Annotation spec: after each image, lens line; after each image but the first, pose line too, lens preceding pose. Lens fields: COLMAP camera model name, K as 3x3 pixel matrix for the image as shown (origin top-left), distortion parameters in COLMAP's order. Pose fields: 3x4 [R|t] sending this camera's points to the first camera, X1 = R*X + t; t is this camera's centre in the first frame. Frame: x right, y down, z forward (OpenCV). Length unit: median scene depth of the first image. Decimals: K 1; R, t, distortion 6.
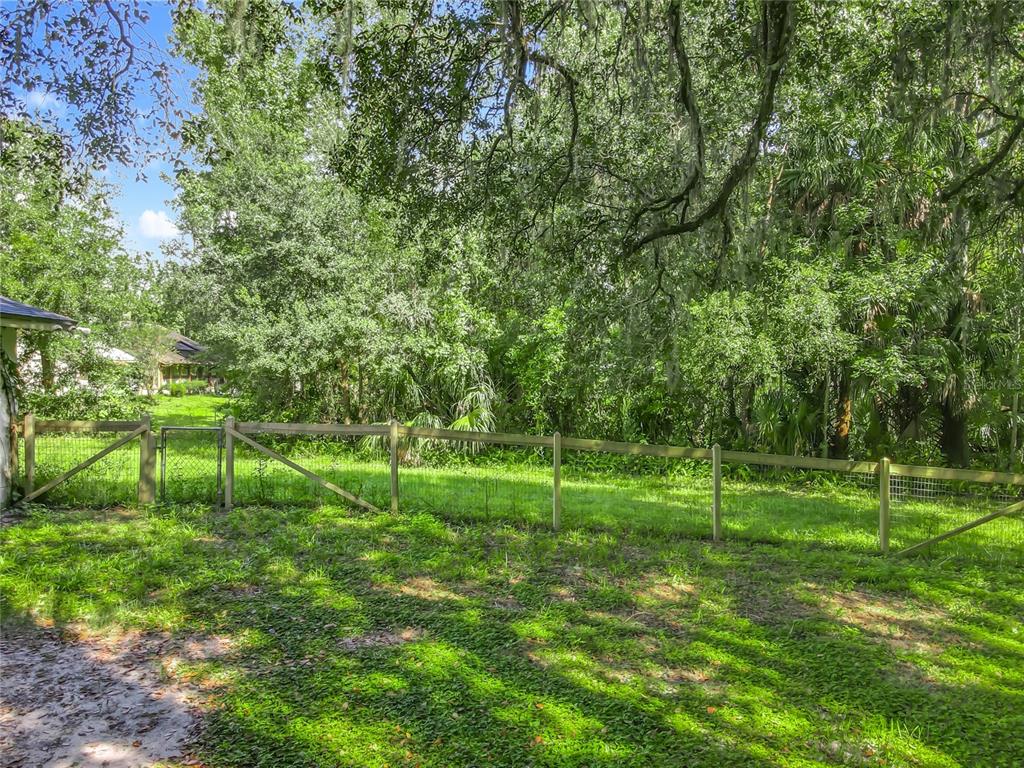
lens RADIAL K [[756.9, 0, 515.7], [0, 756.9, 379.4], [0, 0, 1]] dist [0.001715, 0.014987]
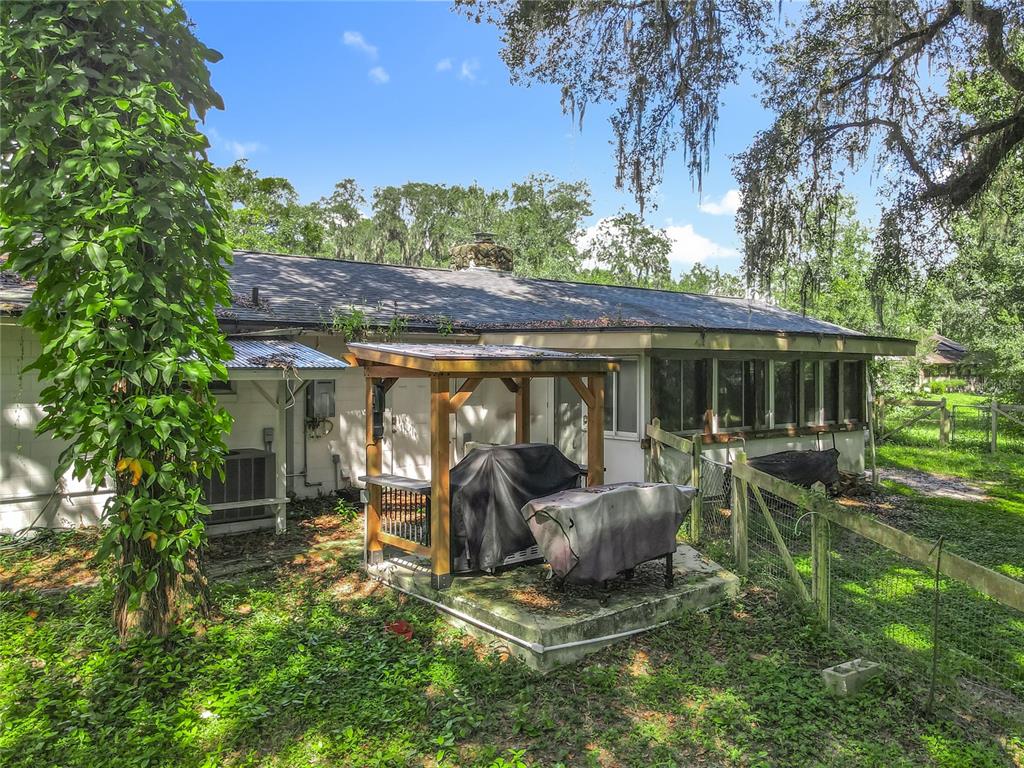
lens RADIAL K [[756.9, 0, 518.0], [0, 756.9, 376.8], [0, 0, 1]] dist [0.001715, 0.014987]
pose [[0.607525, 0.007135, -0.794269, 0.065709], [-0.007469, 0.999967, 0.003269, -0.001118], [0.794266, 0.003946, 0.607558, -0.176999]]
